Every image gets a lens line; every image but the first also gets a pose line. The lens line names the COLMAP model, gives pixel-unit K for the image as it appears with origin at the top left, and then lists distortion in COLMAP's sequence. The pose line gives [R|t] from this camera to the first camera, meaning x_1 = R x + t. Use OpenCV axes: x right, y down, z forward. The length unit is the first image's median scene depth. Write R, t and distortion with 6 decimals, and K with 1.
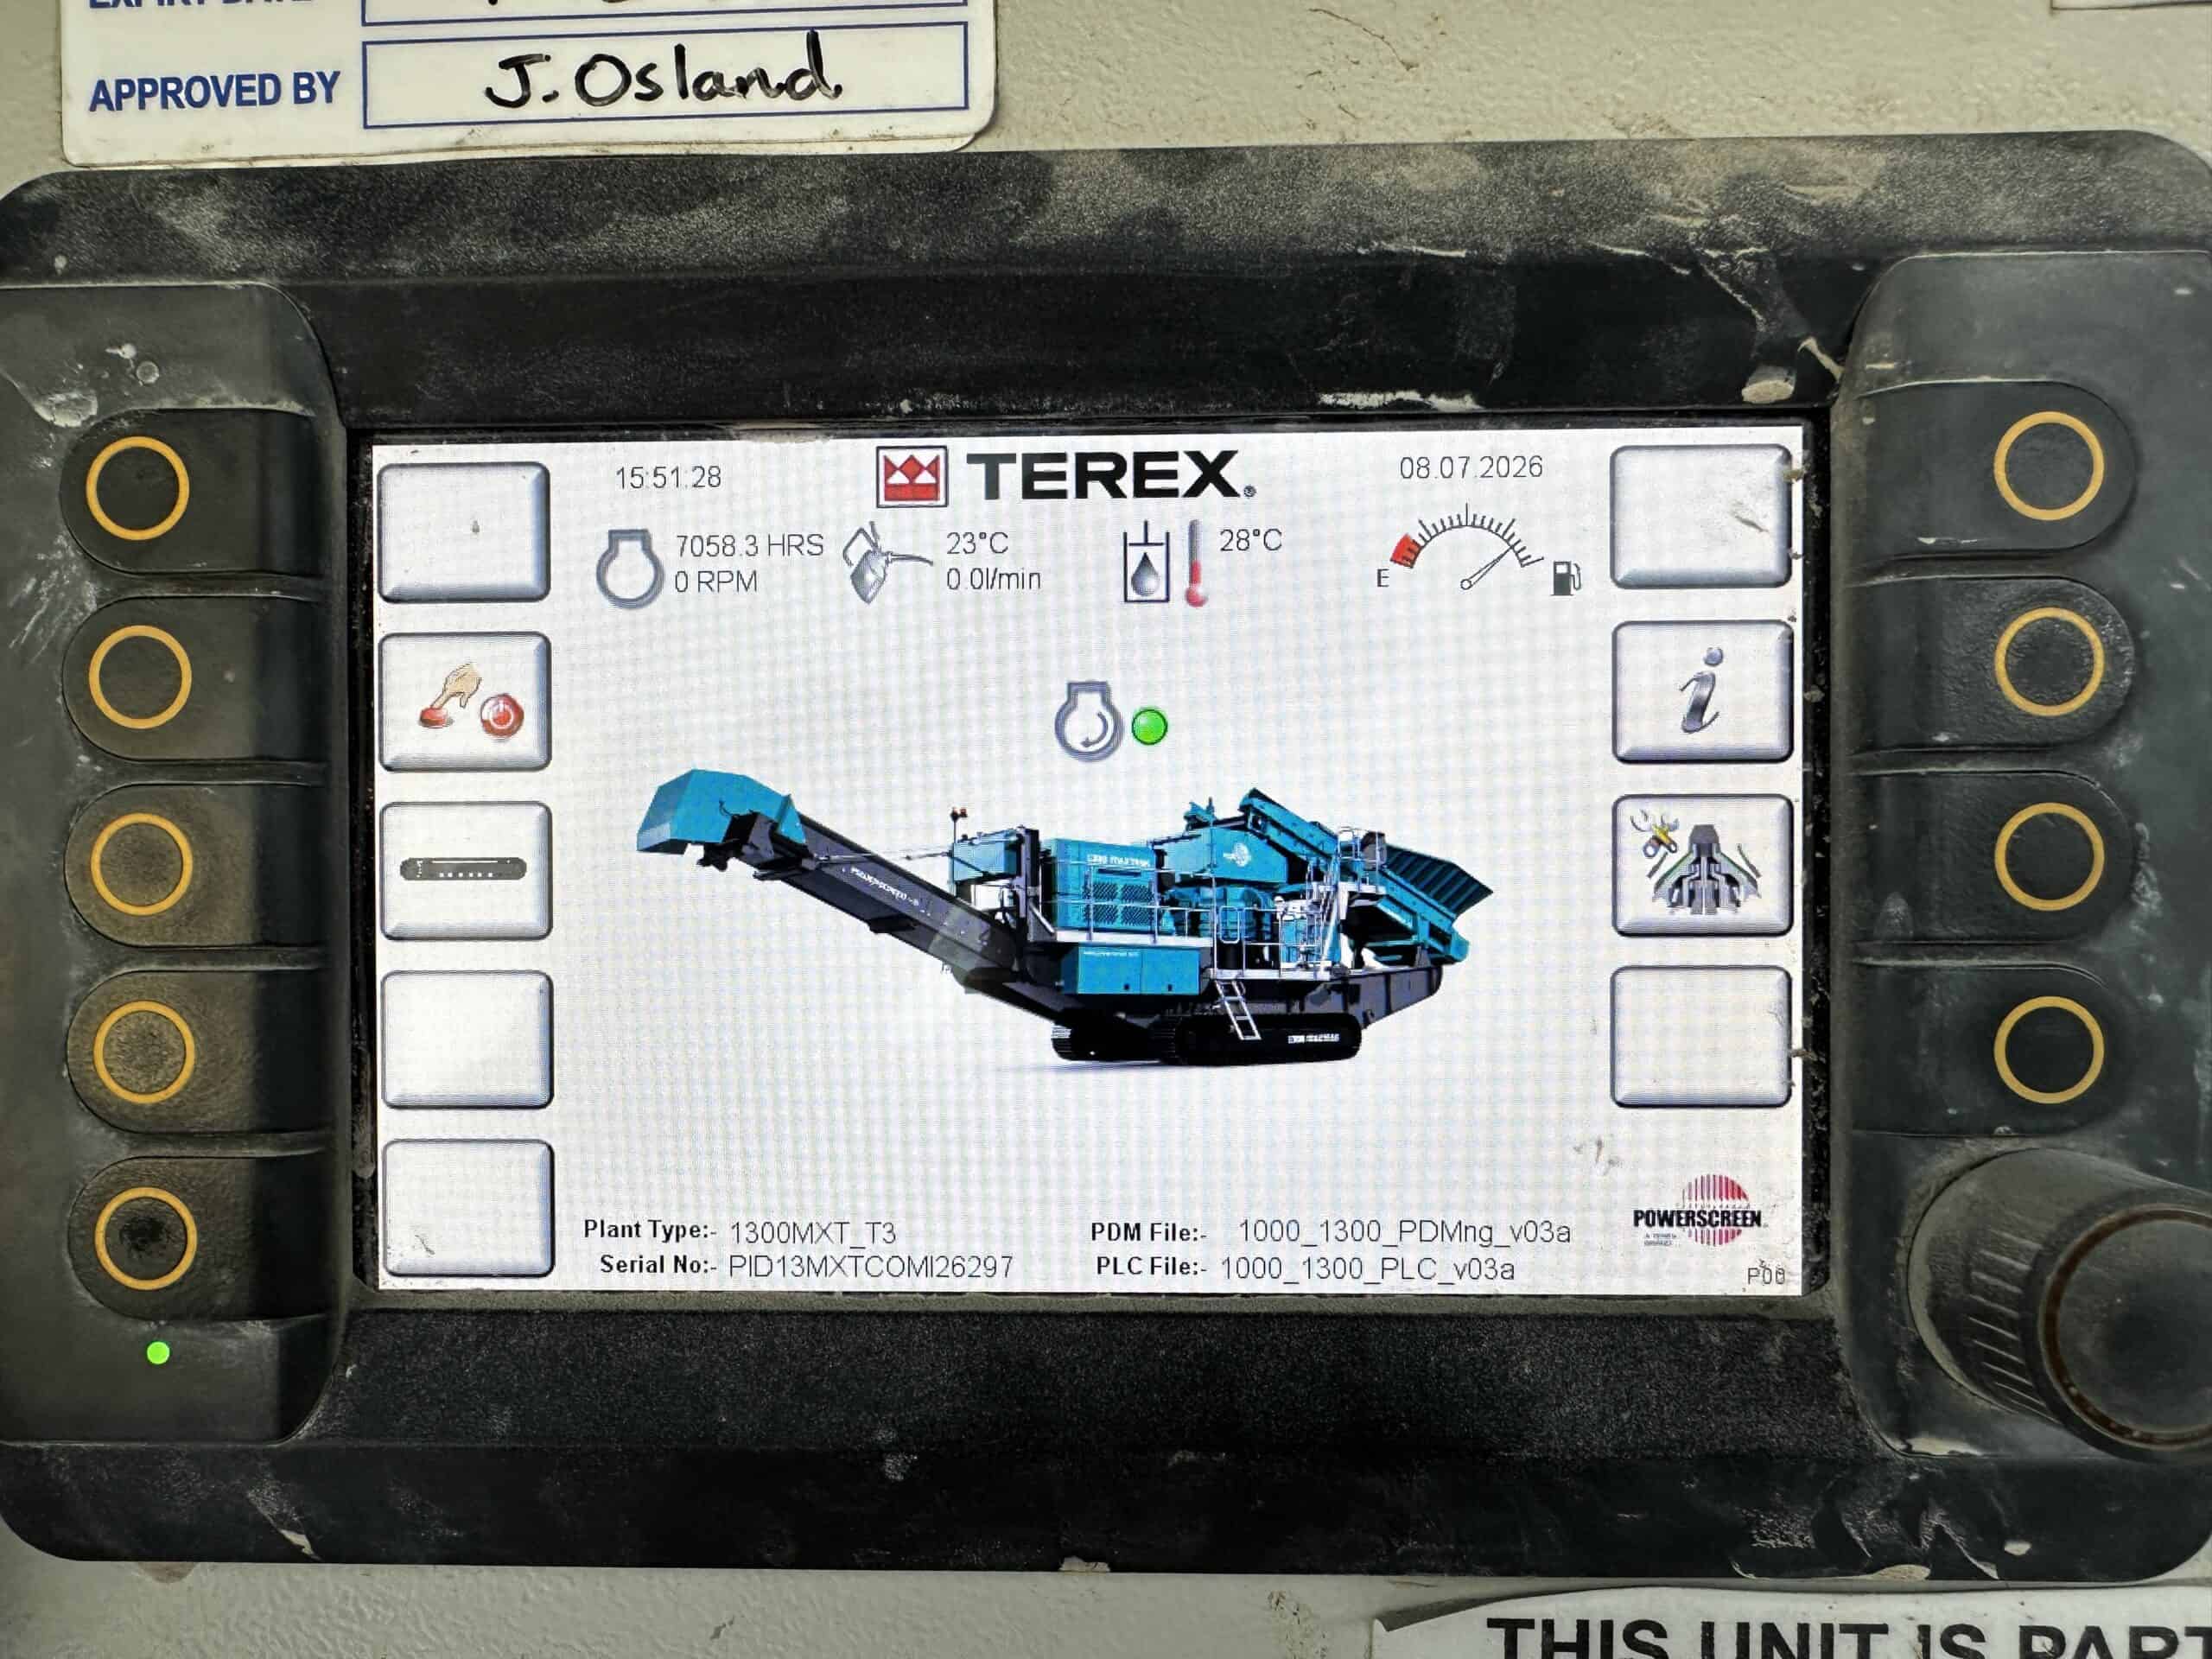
lens RADIAL K [[1468.7, 0, 1106.3], [0, 1468.7, 834.4], [0, 0, 1]] dist [-0.004053, 0.002917]
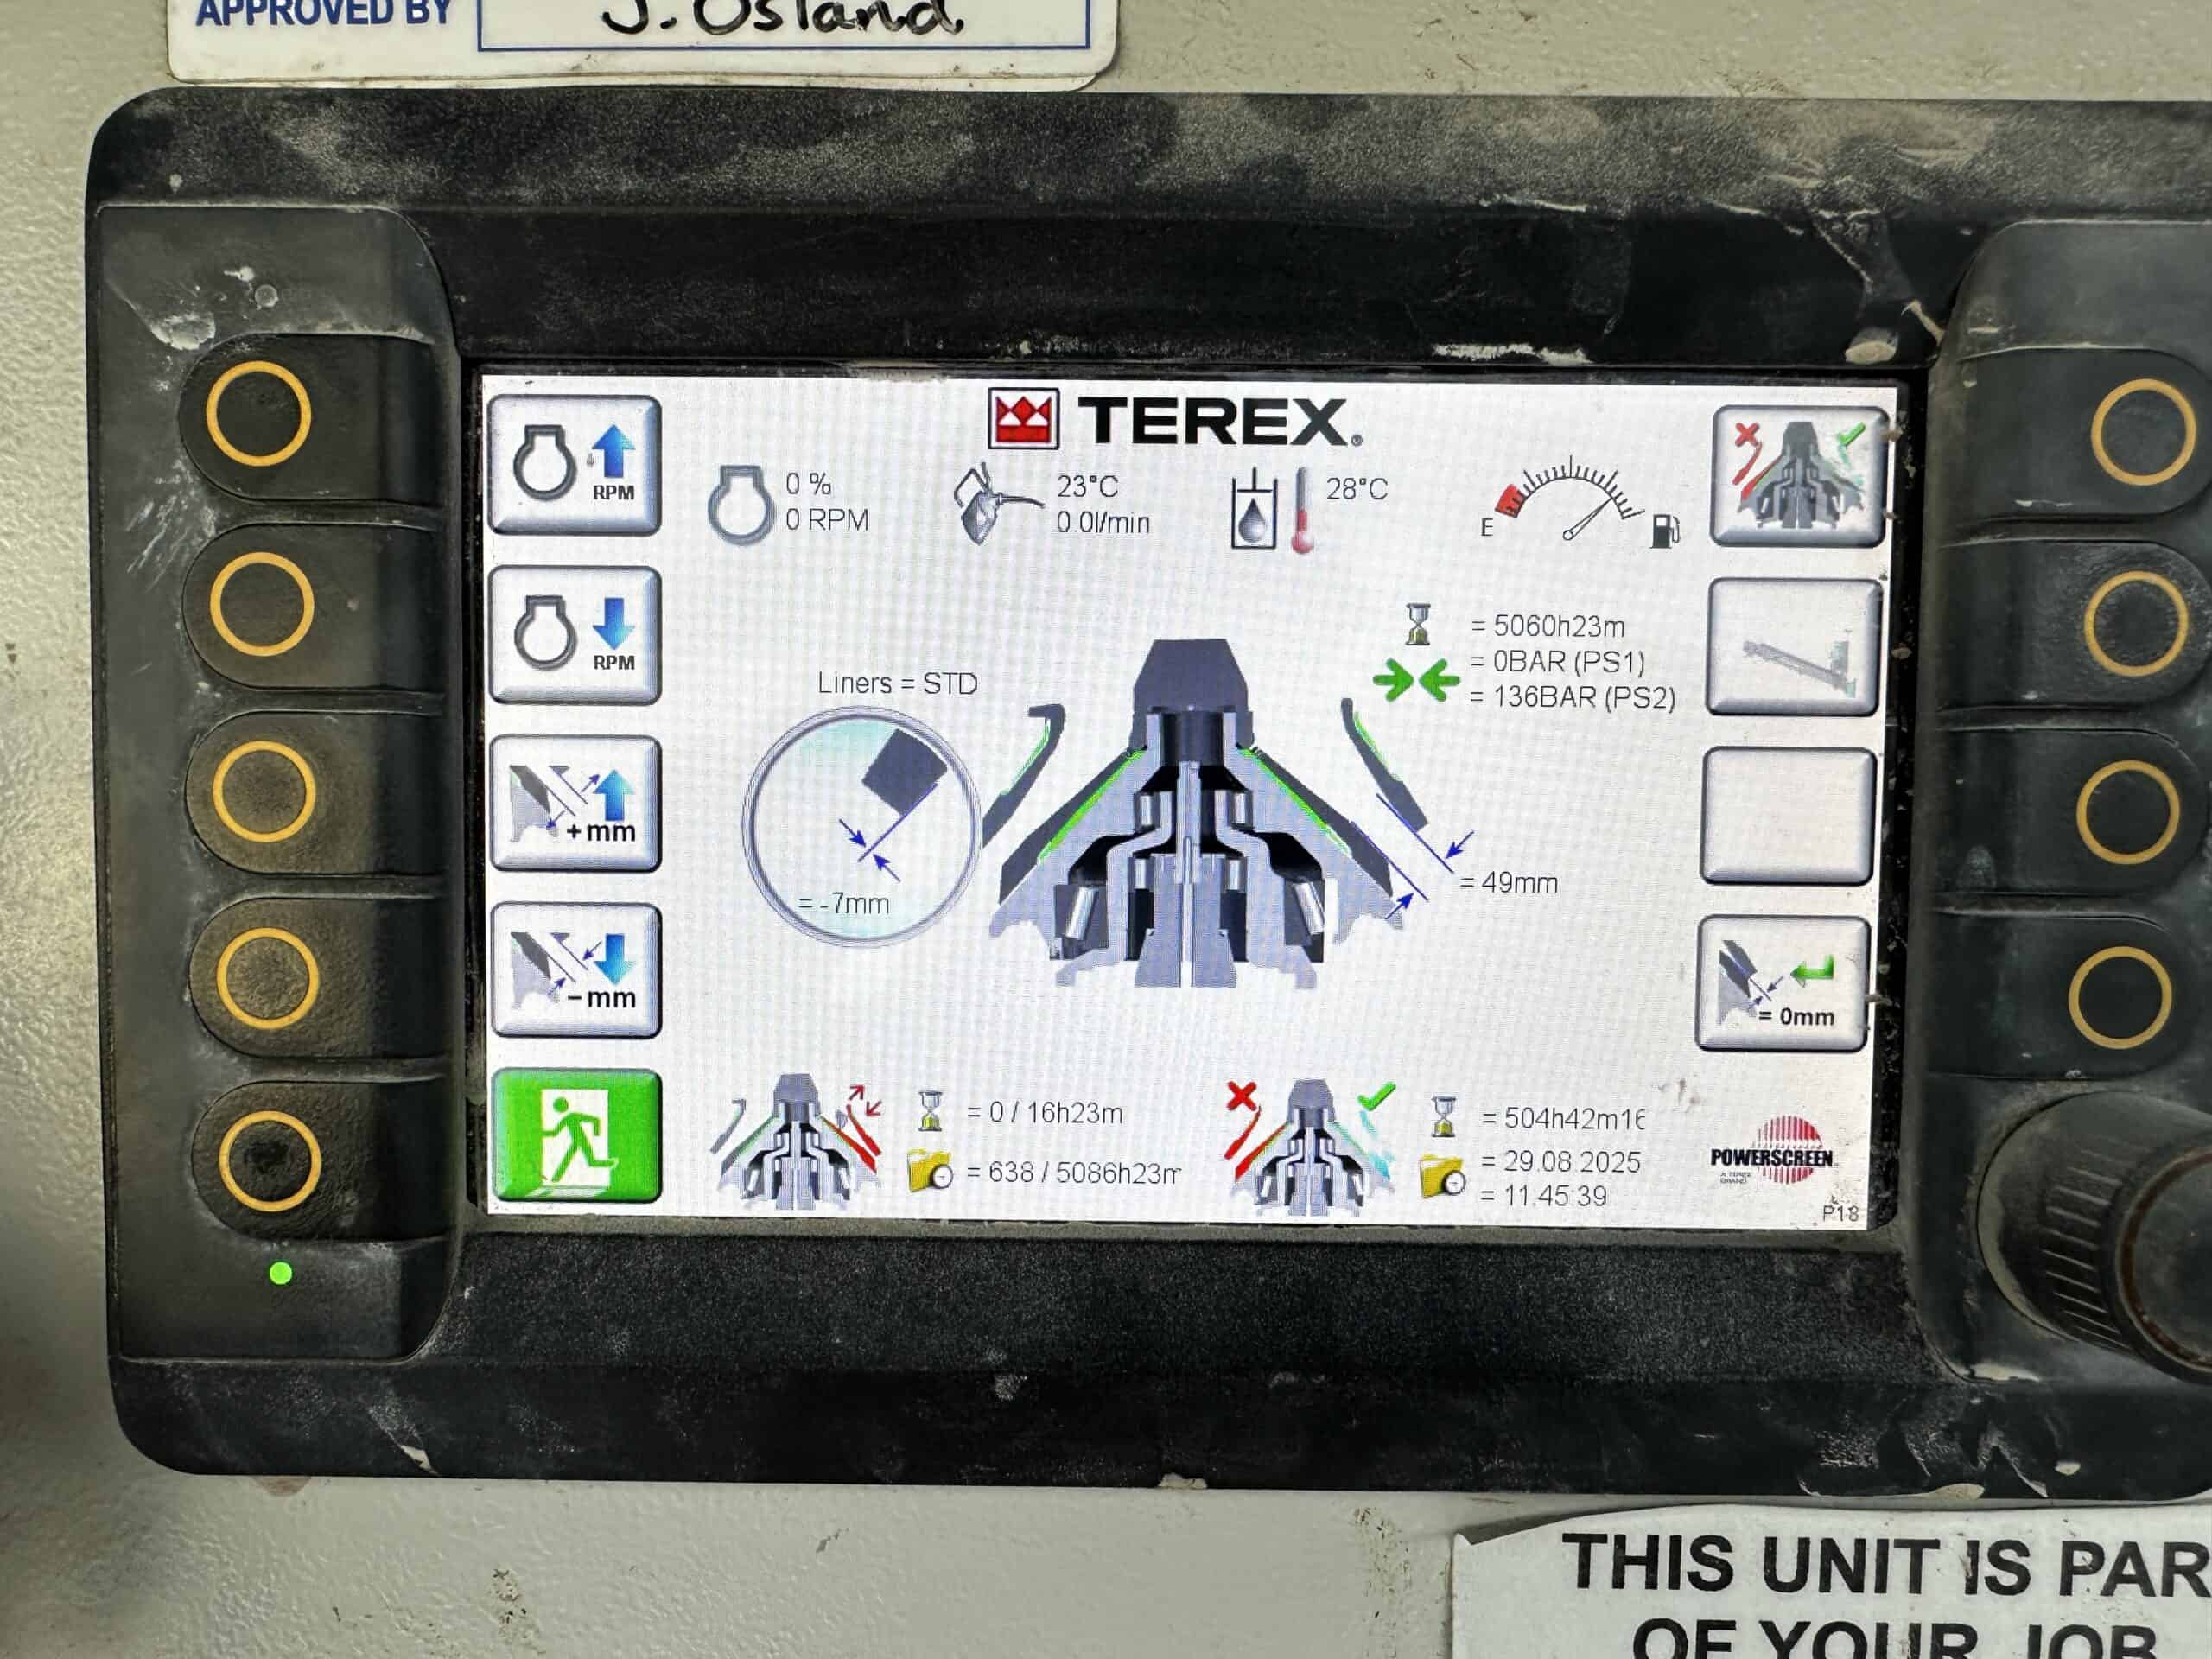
lens RADIAL K [[1468.7, 0, 1106.3], [0, 1468.7, 834.4], [0, 0, 1]] dist [-0.004053, 0.002917]
pose [[0.999558, 0.014430, 0.025992, -0.103191], [-0.015368, 0.999225, 0.036234, 0.004153], [-0.025449, -0.036617, 0.999005, -0.018215]]
